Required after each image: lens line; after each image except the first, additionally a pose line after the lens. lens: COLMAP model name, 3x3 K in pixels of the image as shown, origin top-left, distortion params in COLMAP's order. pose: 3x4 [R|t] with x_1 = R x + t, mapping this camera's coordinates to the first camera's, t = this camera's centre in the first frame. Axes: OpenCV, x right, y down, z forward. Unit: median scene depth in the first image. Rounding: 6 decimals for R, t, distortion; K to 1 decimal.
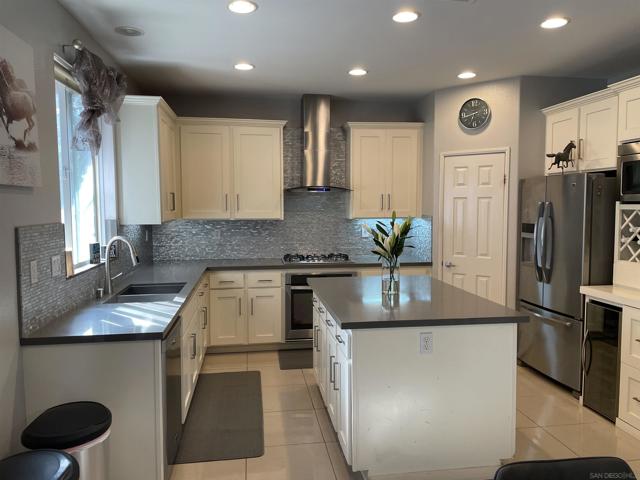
lens RADIAL K [[482.7, 0, 320.3], [0, 482.7, 237.6], [0, 0, 1]] dist [0.103015, -0.142302]
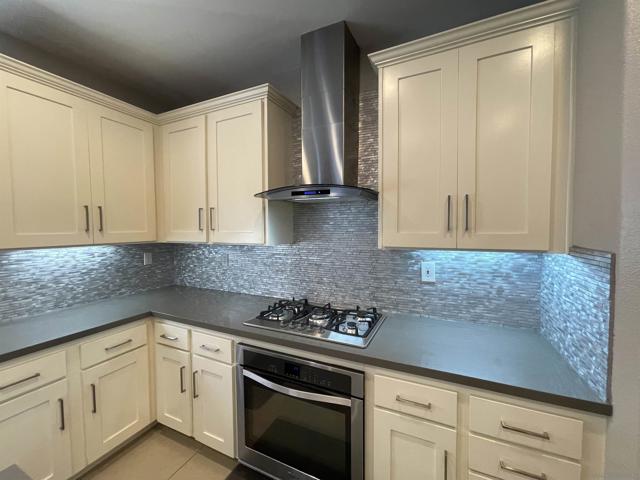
lens RADIAL K [[258.8, 0, 323.3], [0, 258.8, 237.6], [0, 0, 1]] dist [-0.001613, -0.000659]
pose [[0.837452, 0.018216, -0.546208, 0.199468], [-0.037261, 0.999022, -0.023811, -0.051184], [0.545240, 0.040293, 0.837311, 0.914279]]
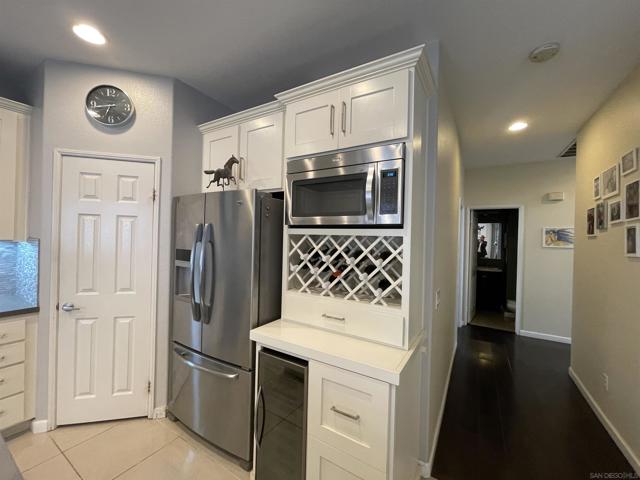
lens RADIAL K [[258.8, 0, 323.3], [0, 258.8, 237.6], [0, 0, 1]] dist [-0.001613, -0.000659]
pose [[0.634795, 0.019355, 0.772438, 0.242732], [0.023901, 0.998716, -0.044667, -0.023951], [-0.772311, 0.046816, 0.633518, 0.552377]]
